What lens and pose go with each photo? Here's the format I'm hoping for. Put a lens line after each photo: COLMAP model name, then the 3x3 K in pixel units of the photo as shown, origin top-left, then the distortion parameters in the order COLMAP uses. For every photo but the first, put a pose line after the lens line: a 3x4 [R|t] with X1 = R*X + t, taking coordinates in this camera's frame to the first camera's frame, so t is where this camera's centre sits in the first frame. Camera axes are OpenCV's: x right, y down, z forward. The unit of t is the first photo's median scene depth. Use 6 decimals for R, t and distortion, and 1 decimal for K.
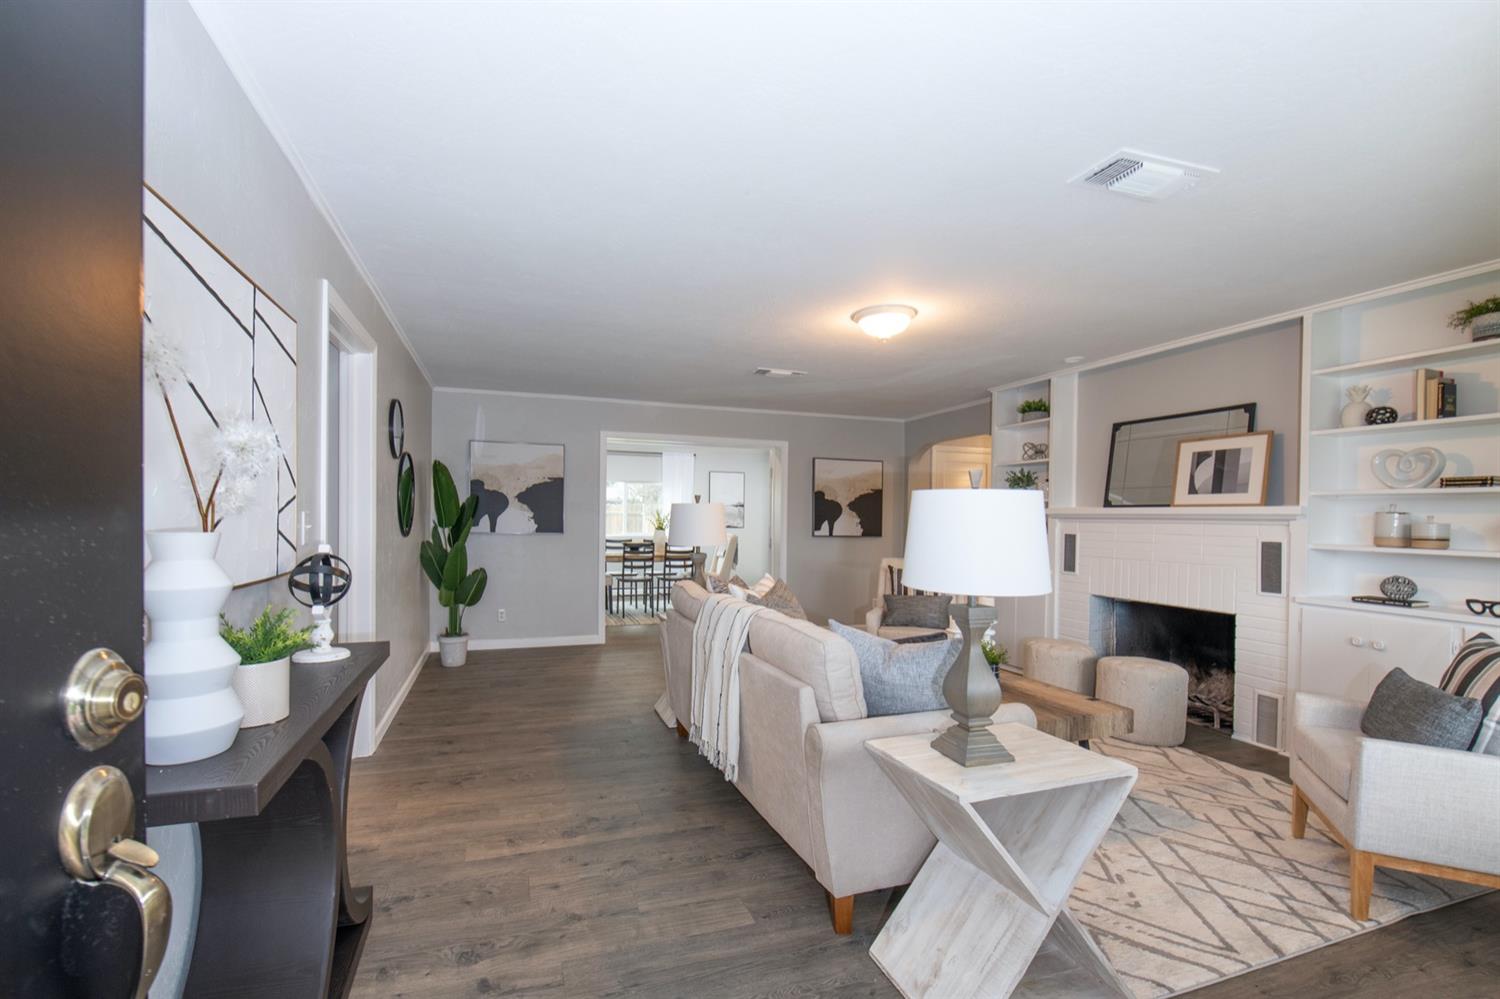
lens RADIAL K [[606.7, 0, 724.4], [0, 606.7, 520.1], [0, 0, 1]] dist [-0.007682, -0.001726]
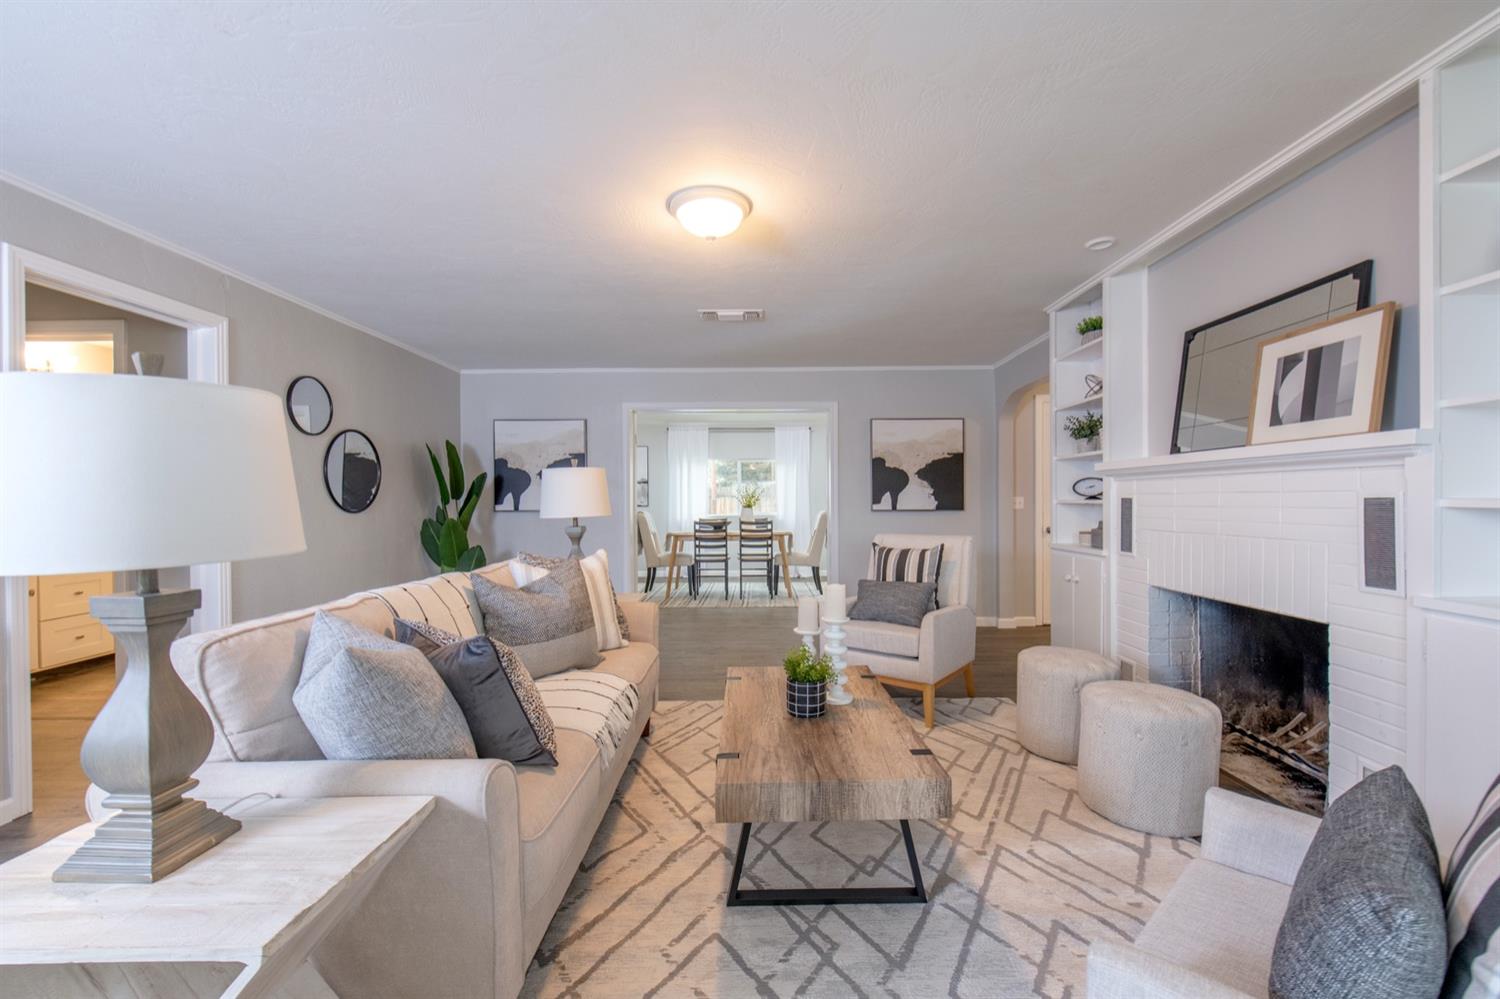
lens RADIAL K [[606.7, 0, 761.0], [0, 606.7, 501.0], [0, 0, 1]] dist [-0.007682, -0.001726]
pose [[0.951993, -0.019987, -0.305468, 0.404104], [0.018857, 0.999800, -0.006651, 0.024467], [0.305540, 0.000571, 0.952179, 0.222171]]
